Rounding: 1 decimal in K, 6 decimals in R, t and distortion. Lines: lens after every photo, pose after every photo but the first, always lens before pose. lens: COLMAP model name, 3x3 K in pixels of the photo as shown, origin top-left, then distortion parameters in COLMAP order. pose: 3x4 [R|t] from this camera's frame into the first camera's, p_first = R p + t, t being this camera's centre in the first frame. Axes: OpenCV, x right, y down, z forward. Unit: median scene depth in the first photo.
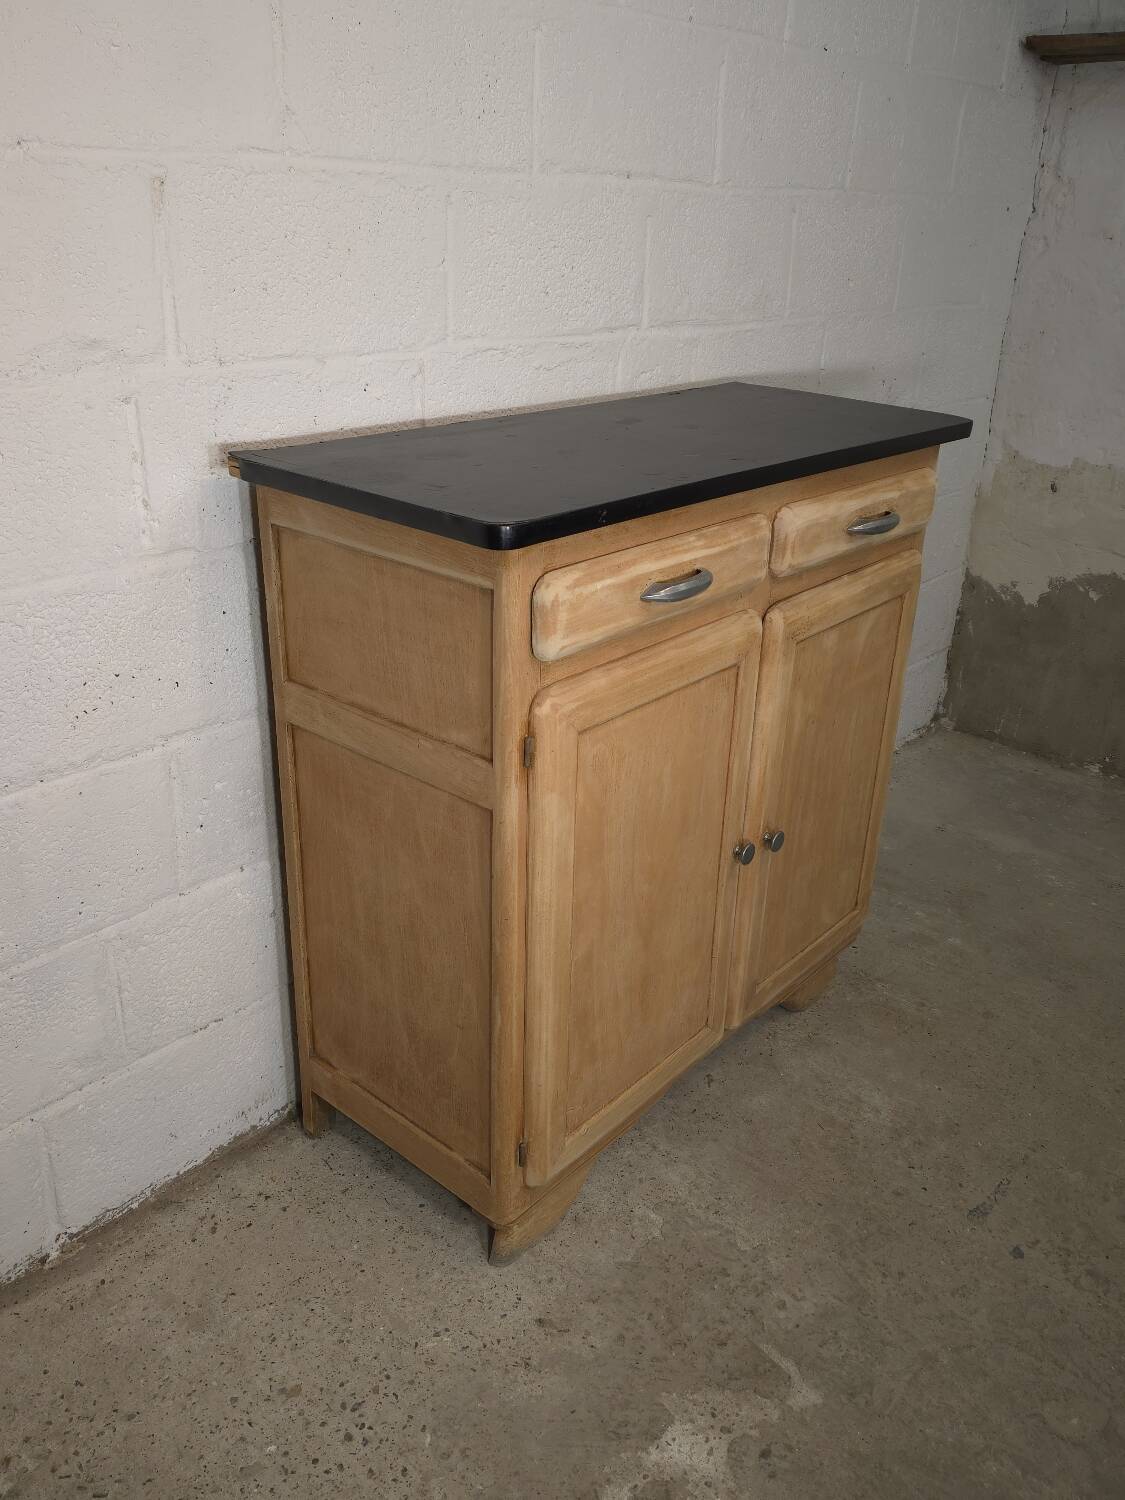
lens RADIAL K [[1207.3, 0, 568.5], [0, 1207.3, 742.5], [0, 0, 1]] dist [0.053009, -0.049811]
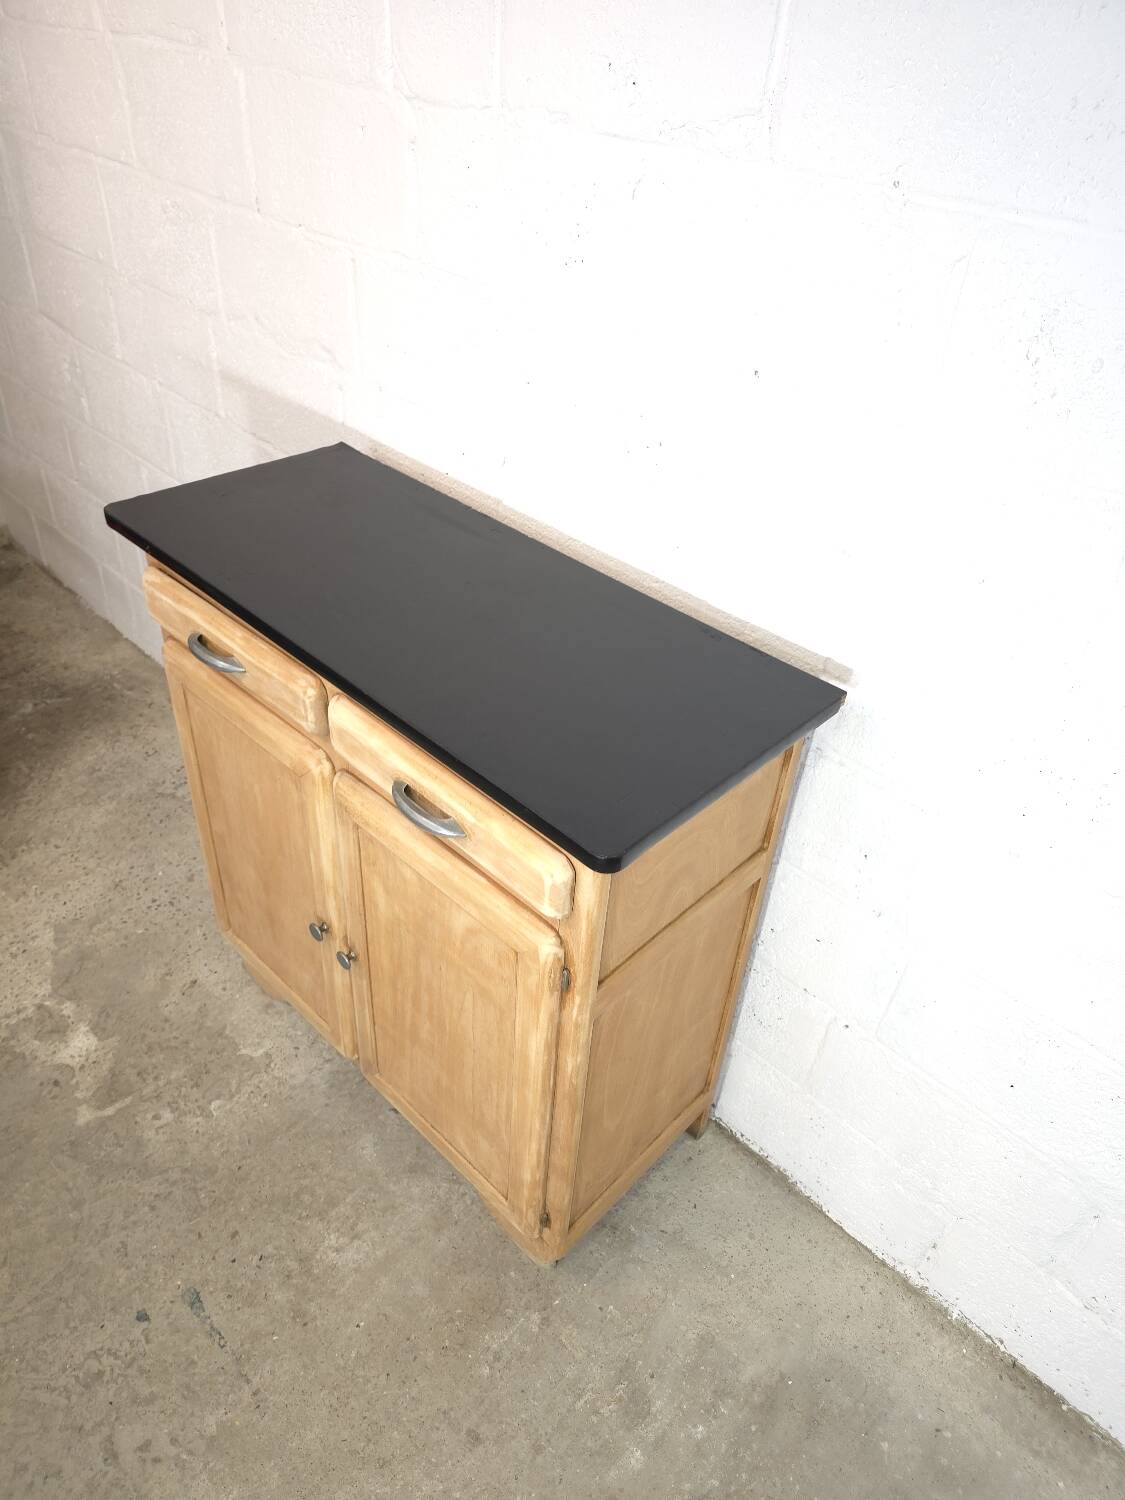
lens RADIAL K [[1020.8, 0, 551.1], [0, 1020.8, 756.0], [0, 0, 1]] dist [0.032623, -0.030790]
pose [[-0.047213, 0.585787, -0.809089, 0.868189], [-0.460393, 0.706065, 0.538062, -0.682027], [0.886459, 0.397902, 0.236356, 0.954790]]
